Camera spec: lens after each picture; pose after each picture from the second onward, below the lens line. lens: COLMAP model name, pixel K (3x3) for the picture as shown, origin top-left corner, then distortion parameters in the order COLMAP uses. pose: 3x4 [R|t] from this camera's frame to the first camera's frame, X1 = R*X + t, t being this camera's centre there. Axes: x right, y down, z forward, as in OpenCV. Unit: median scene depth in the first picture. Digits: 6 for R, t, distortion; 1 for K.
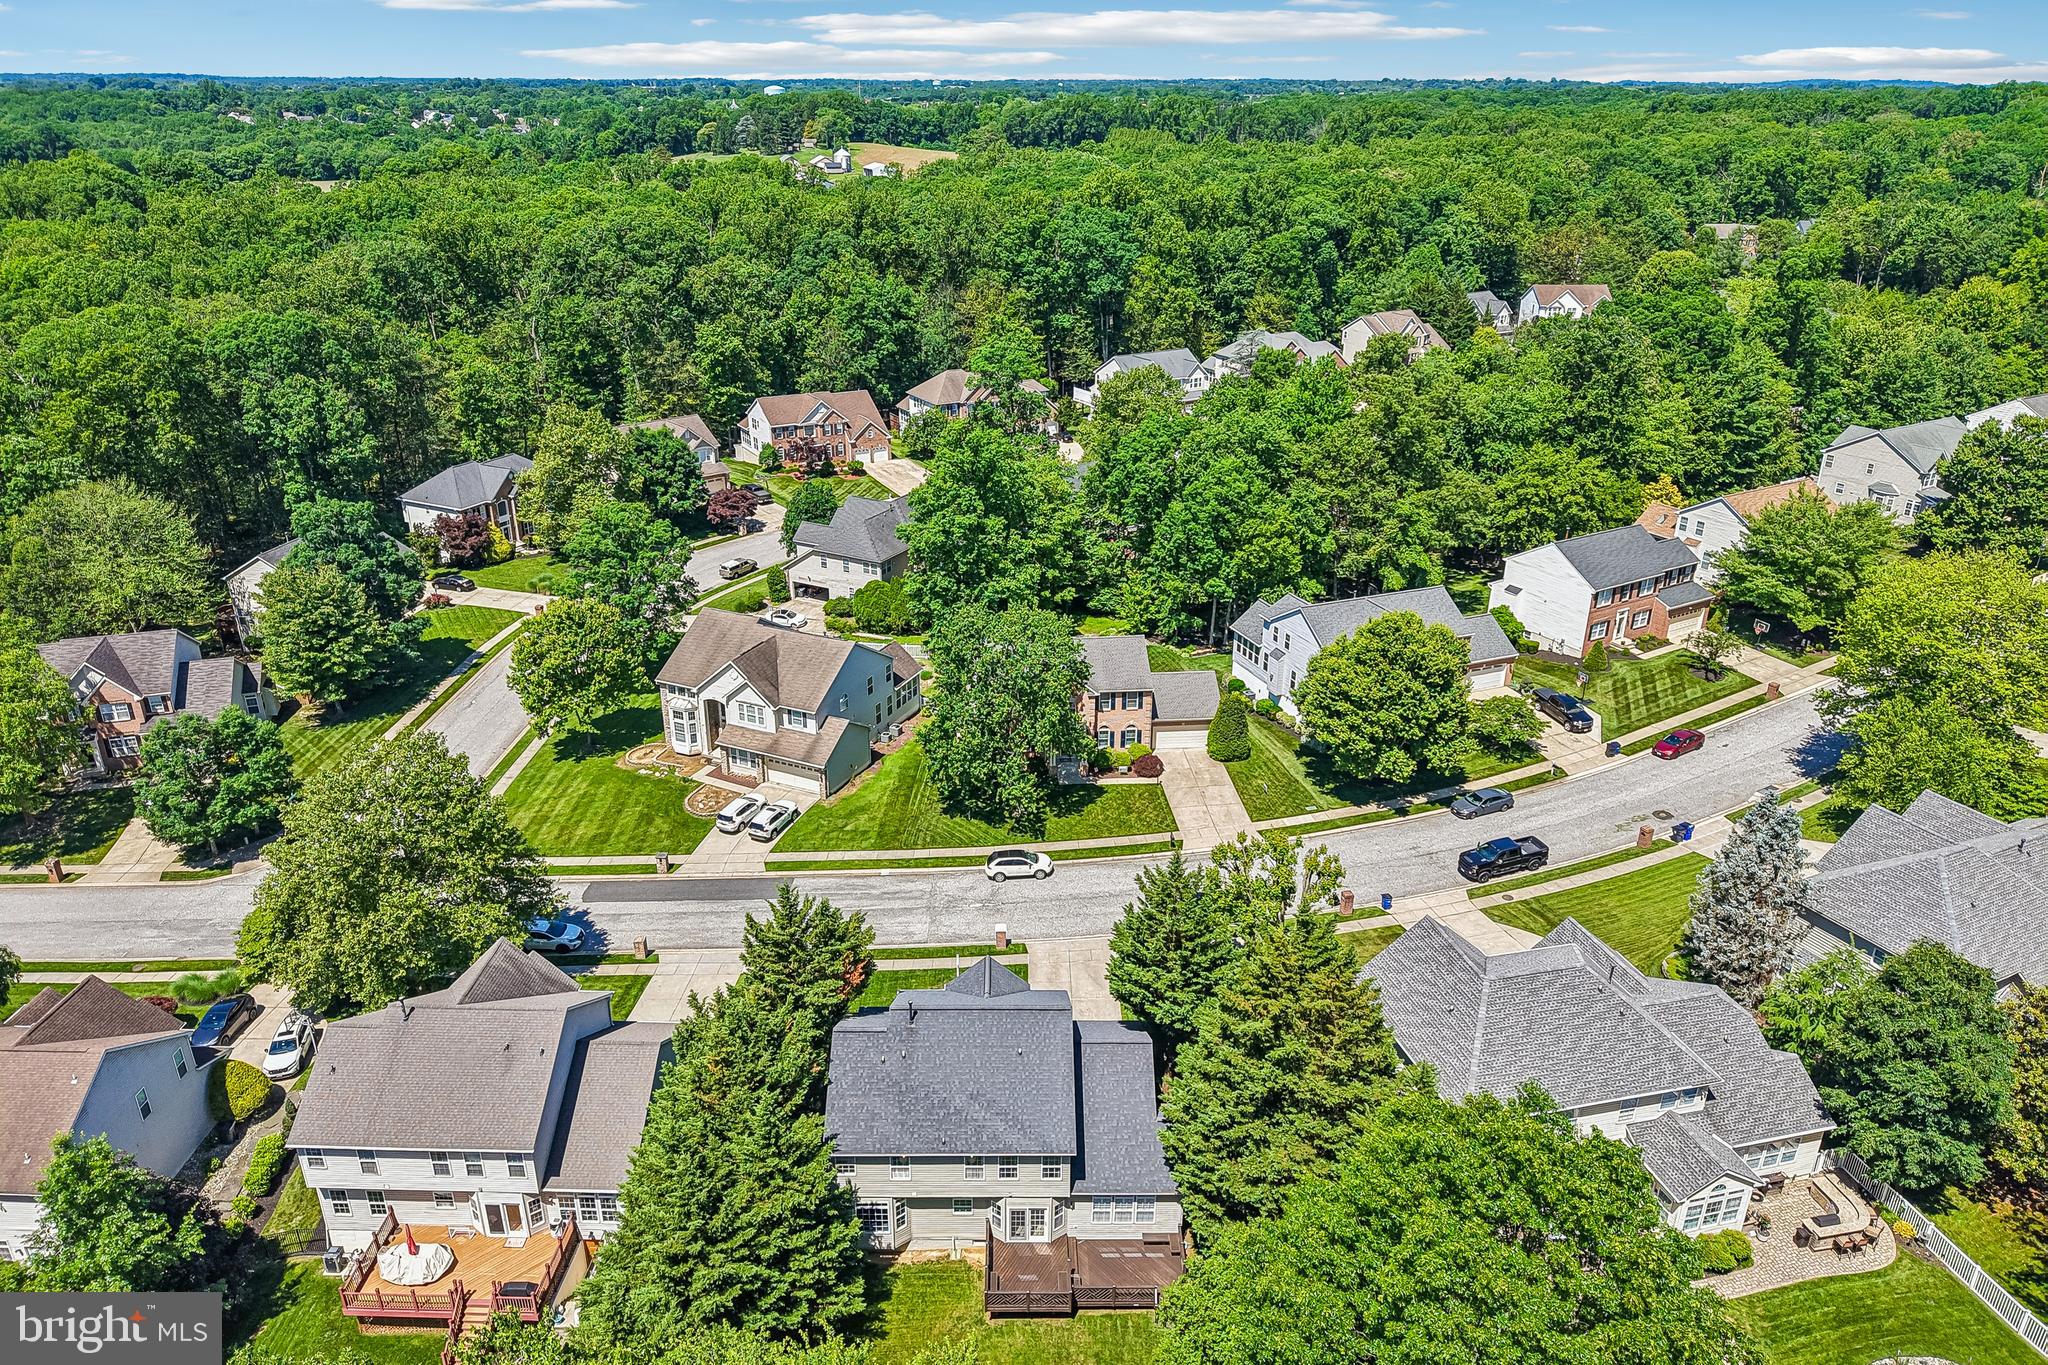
lens RADIAL K [[1364.1, 0, 1024.0], [0, 1364.1, 682.5], [0, 0, 1]] dist [0.074339, -0.086496]
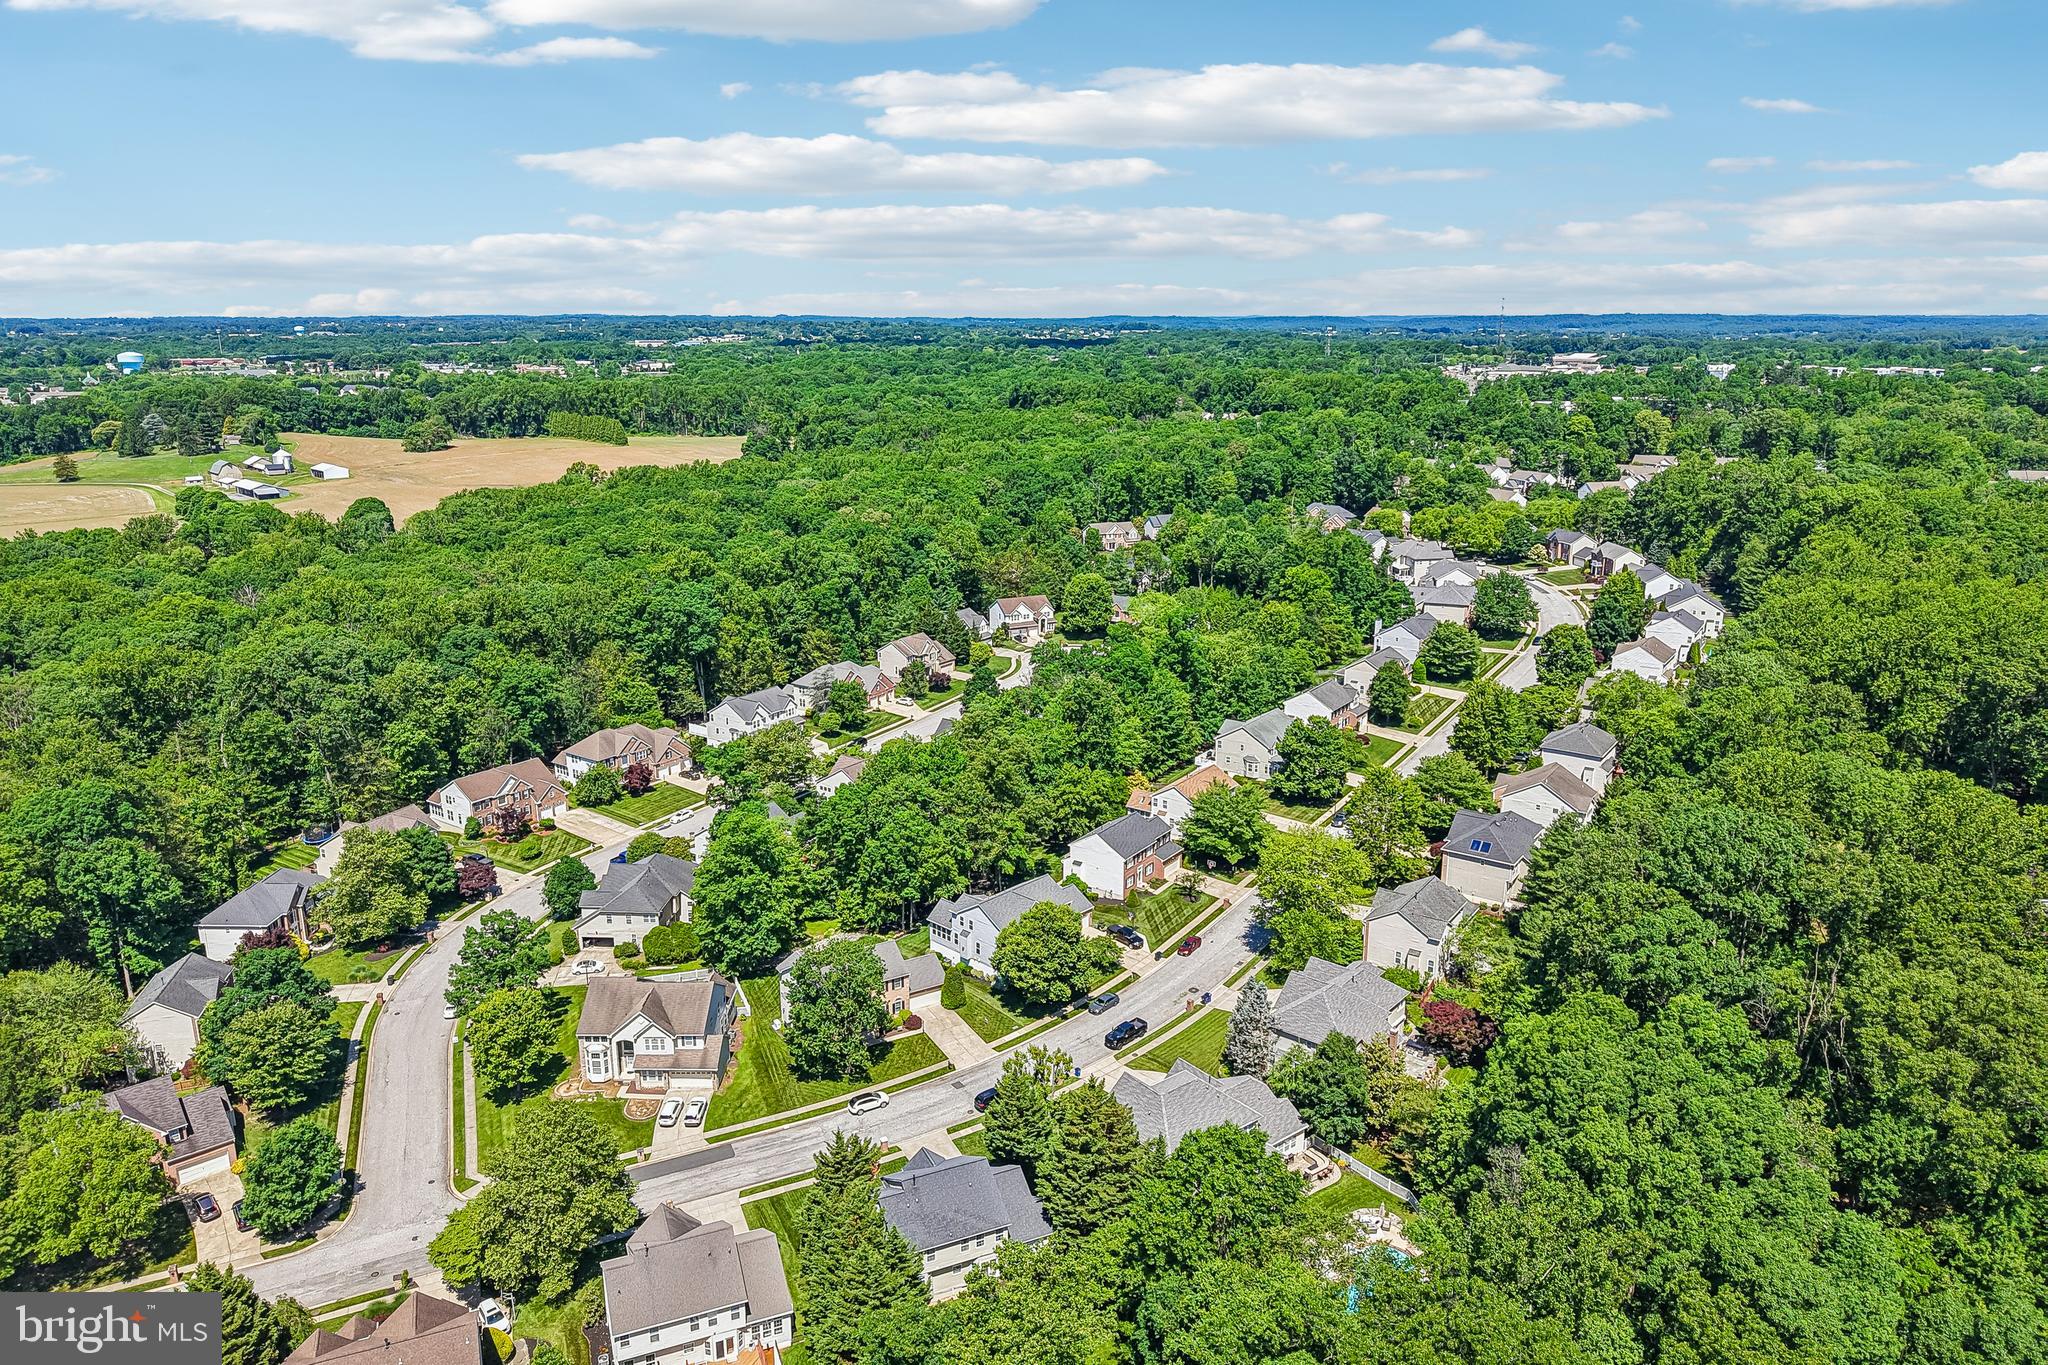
lens RADIAL K [[1347.6, 0, 1024.0], [0, 1347.6, 682.5], [0, 0, 1]] dist [0.083448, -0.122179]
pose [[0.913838, -0.112160, 0.390281, -0.322884], [0.170373, 0.978316, -0.117776, -0.105344], [-0.368609, 0.174121, 0.913132, -0.508610]]
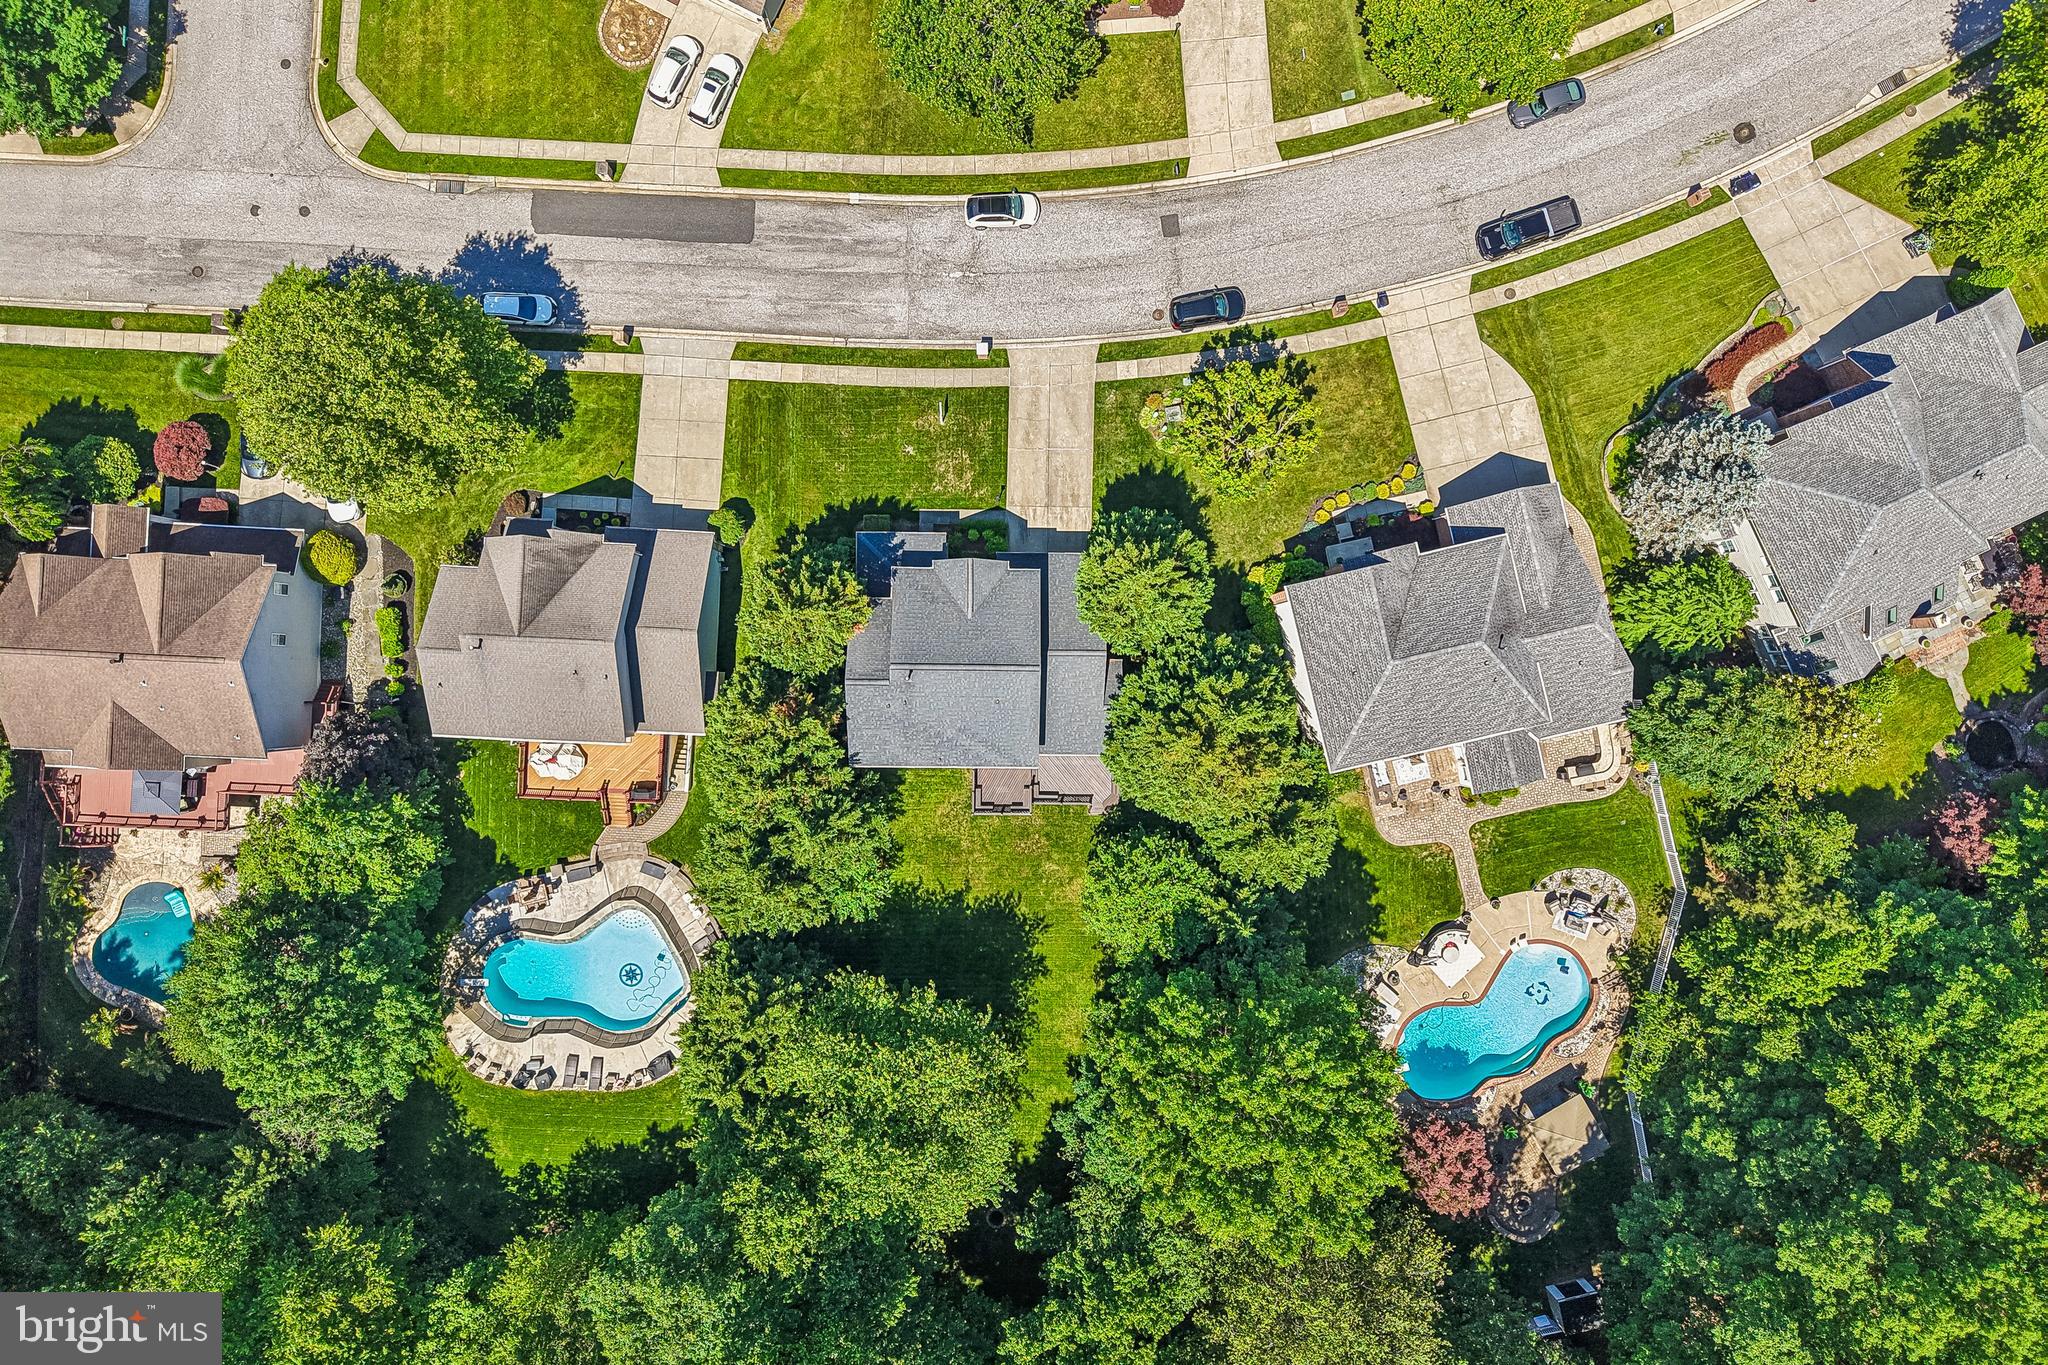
lens RADIAL K [[1364.1, 0, 1024.0], [0, 1364.1, 682.5], [0, 0, 1]] dist [0.074339, -0.086496]
pose [[0.999639, 0.016345, 0.021330, -0.003055], [-0.026167, 0.411399, 0.911079, -0.443035], [0.006117, -0.911309, 0.411679, 0.260105]]
